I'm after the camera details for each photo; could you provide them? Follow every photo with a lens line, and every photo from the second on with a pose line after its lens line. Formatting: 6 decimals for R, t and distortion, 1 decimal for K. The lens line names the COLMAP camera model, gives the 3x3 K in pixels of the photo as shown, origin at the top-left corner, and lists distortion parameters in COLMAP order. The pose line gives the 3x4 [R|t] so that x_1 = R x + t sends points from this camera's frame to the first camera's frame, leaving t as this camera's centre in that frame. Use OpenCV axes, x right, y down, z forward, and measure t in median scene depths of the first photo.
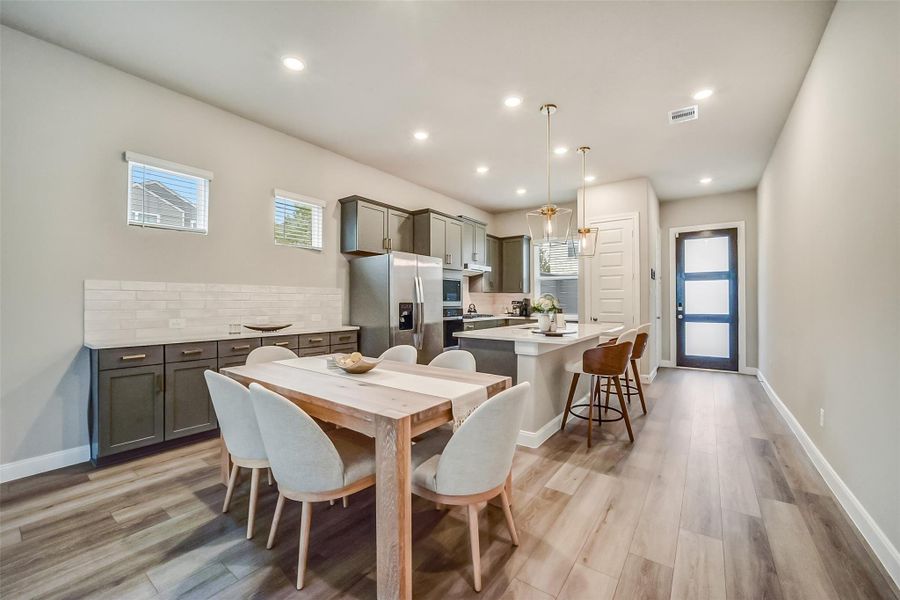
lens RADIAL K [[355.0, 0, 455.6], [0, 355.0, 298.8], [0, 0, 1]] dist [-0.033728, 0.007716]
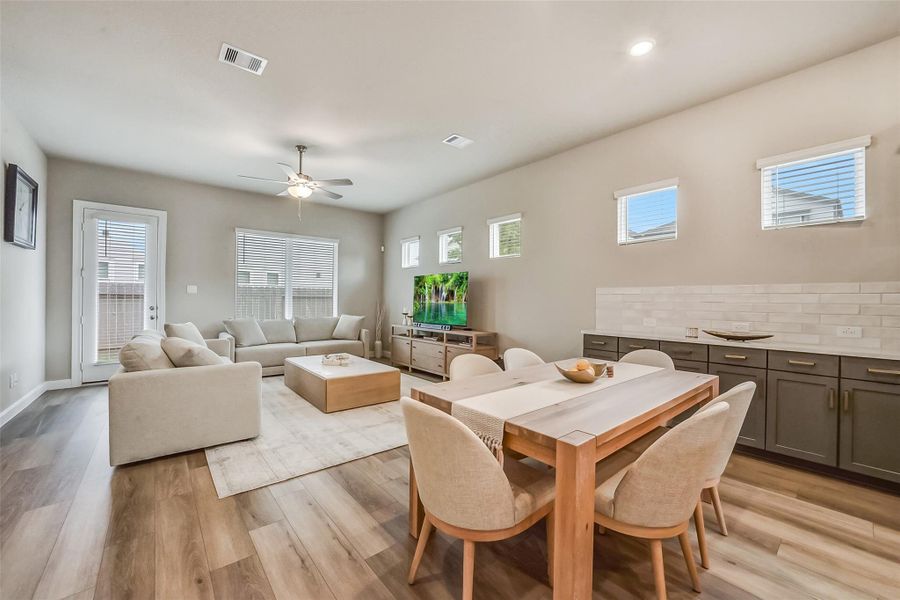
lens RADIAL K [[355.0, 0, 452.1], [0, 355.0, 299.7], [0, 0, 1]] dist [-0.033728, 0.007716]
pose [[-0.241717, -0.004848, -0.970335, 0.275598], [-0.003057, 0.999986, -0.004234, 0.001894], [0.970342, 0.001943, -0.241729, 0.363429]]
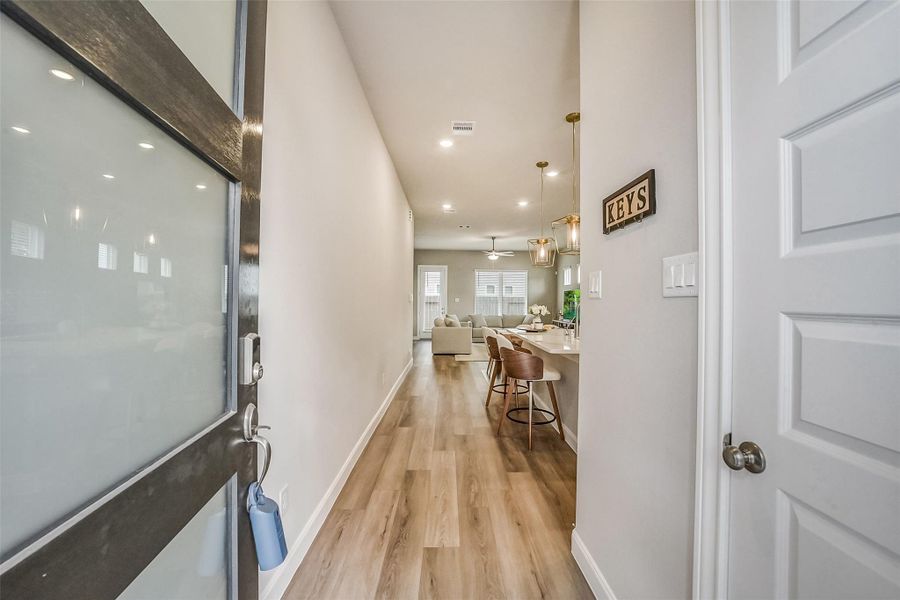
lens RADIAL K [[355.0, 0, 451.4], [0, 355.0, 297.1], [0, 0, 1]] dist [-0.033728, 0.007716]
pose [[-0.804905, -0.017277, -0.593152, 0.820336], [-0.006426, 0.999771, -0.020401, -0.003134], [0.593369, -0.012609, -0.804832, 1.151427]]
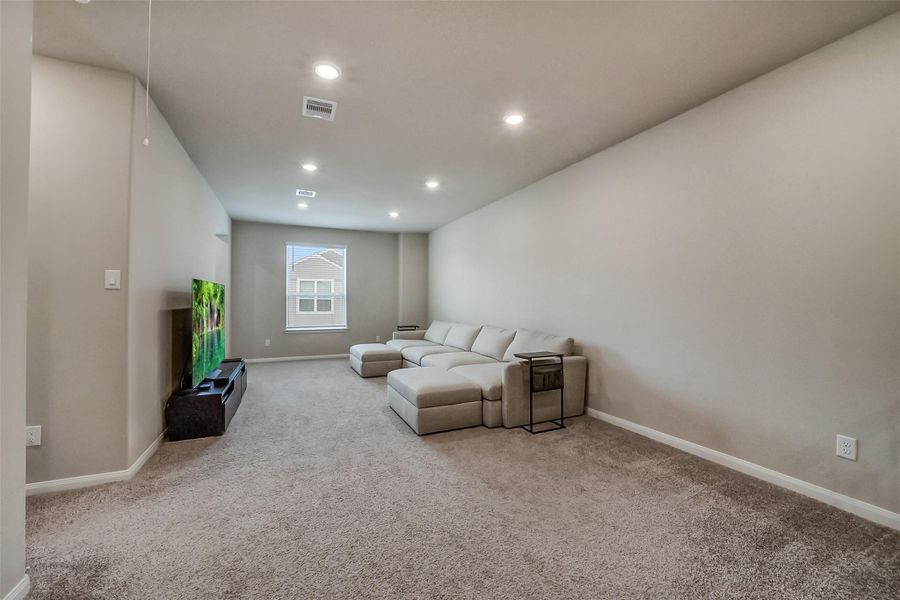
lens RADIAL K [[355.0, 0, 449.8], [0, 355.0, 299.1], [0, 0, 1]] dist [-0.033728, 0.007716]
pose [[0.502883, 0.001230, 0.864354, -1.052839], [-0.002835, 0.999996, 0.000226, -0.050392], [-0.864350, -0.002564, 0.502884, -0.596992]]
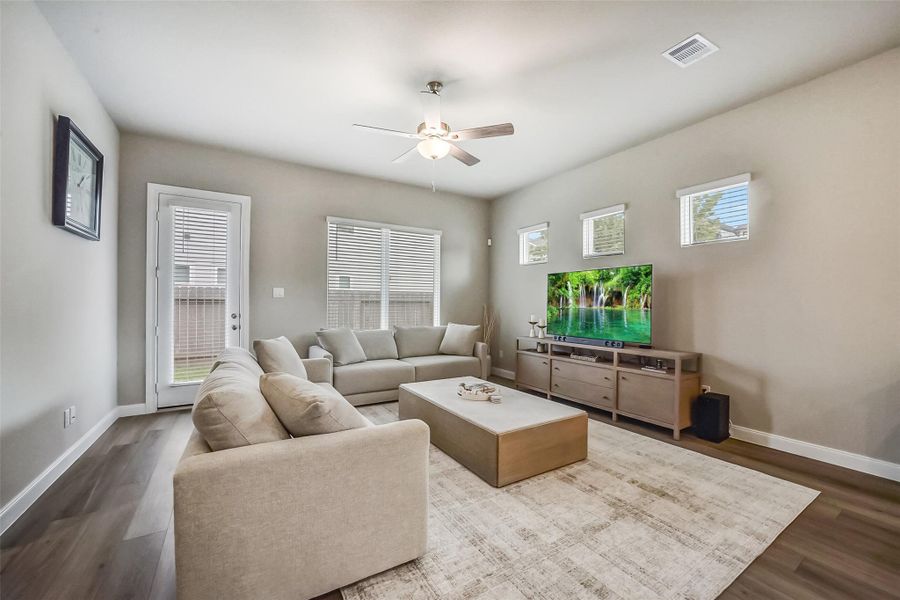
lens RADIAL K [[355.0, 0, 452.2], [0, 355.0, 302.3], [0, 0, 1]] dist [-0.033728, 0.007716]
pose [[-0.375896, -0.005031, -0.926648, 0.091039], [-0.001032, 0.999987, -0.005010, -0.003096], [0.926661, -0.000927, -0.375896, 0.077172]]
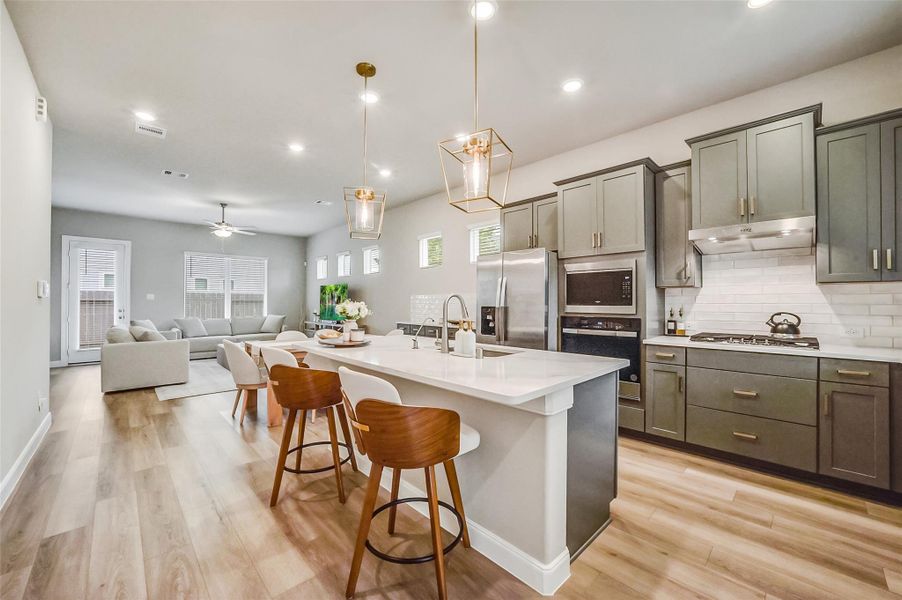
lens RADIAL K [[355.7, 0, 453.5], [0, 355.7, 298.6], [0, 0, 1]] dist [-0.033728, 0.007716]
pose [[-0.177530, -0.011307, -0.984050, 0.631710], [0.005379, 0.999908, -0.012459, 0.001037], [0.984101, -0.007505, -0.177453, 0.827250]]
